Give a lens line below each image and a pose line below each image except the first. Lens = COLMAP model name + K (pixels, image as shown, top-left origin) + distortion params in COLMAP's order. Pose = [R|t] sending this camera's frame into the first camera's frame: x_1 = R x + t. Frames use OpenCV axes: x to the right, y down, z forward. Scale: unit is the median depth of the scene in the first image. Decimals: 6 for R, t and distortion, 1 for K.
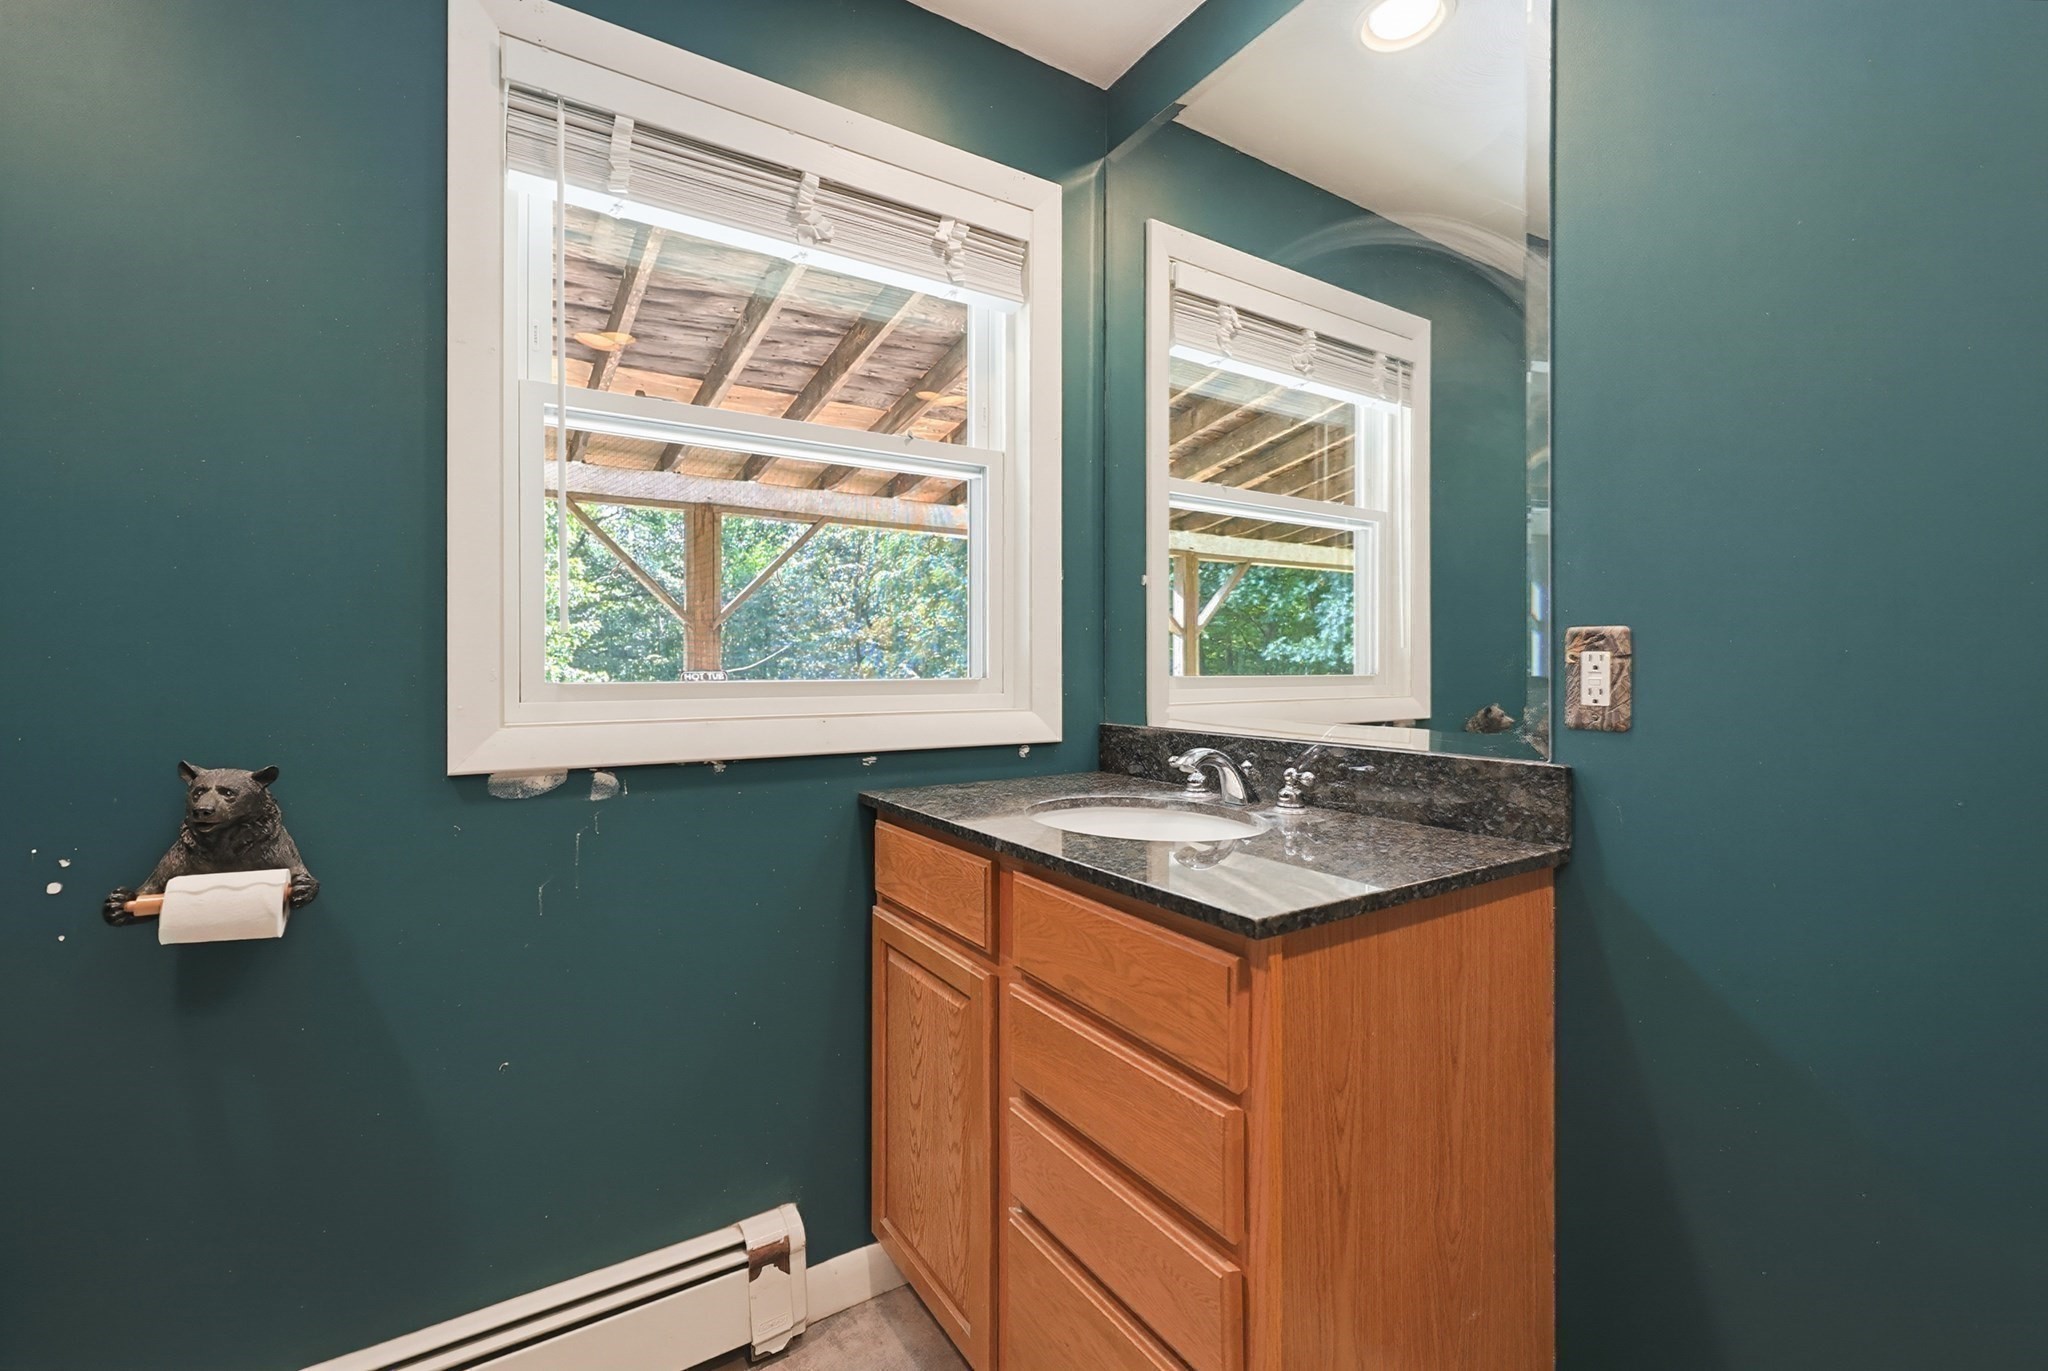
lens RADIAL K [[881.7, 0, 1027.0], [0, 881.7, 657.9], [0, 0, 1]] dist [-0.000903, -0.000312]
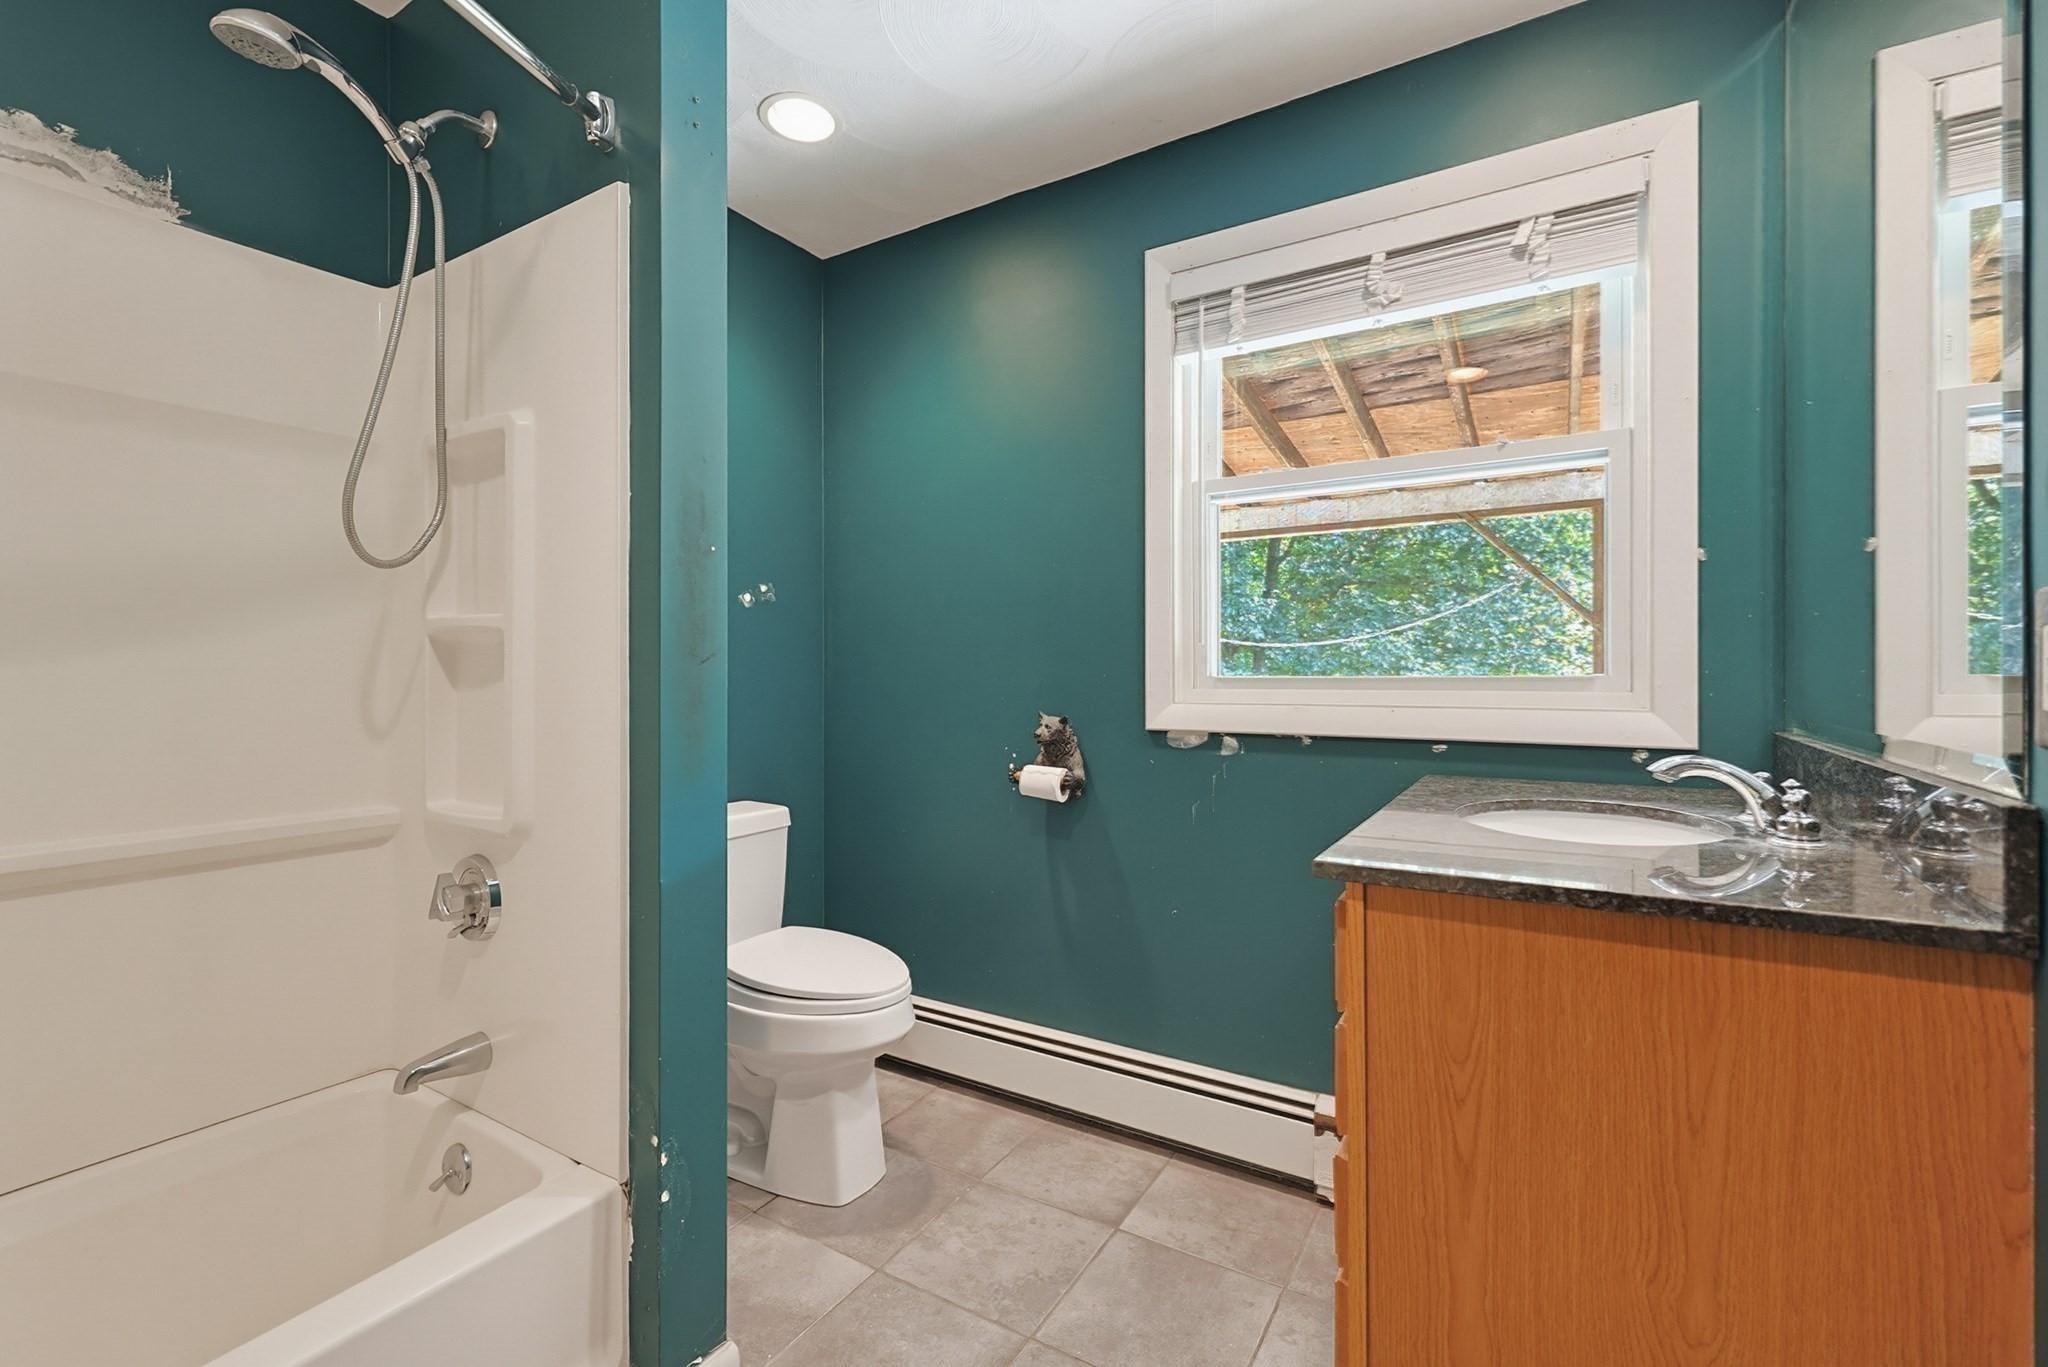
lens RADIAL K [[881.7, 0, 1027.0], [0, 881.7, 655.9], [0, 0, 1]] dist [-0.000903, -0.000312]
pose [[0.432928, -0.017926, -0.901250, 0.669180], [0.010084, 0.999836, -0.015043, 0.012627], [0.901372, -0.002576, 0.433038, 0.052892]]
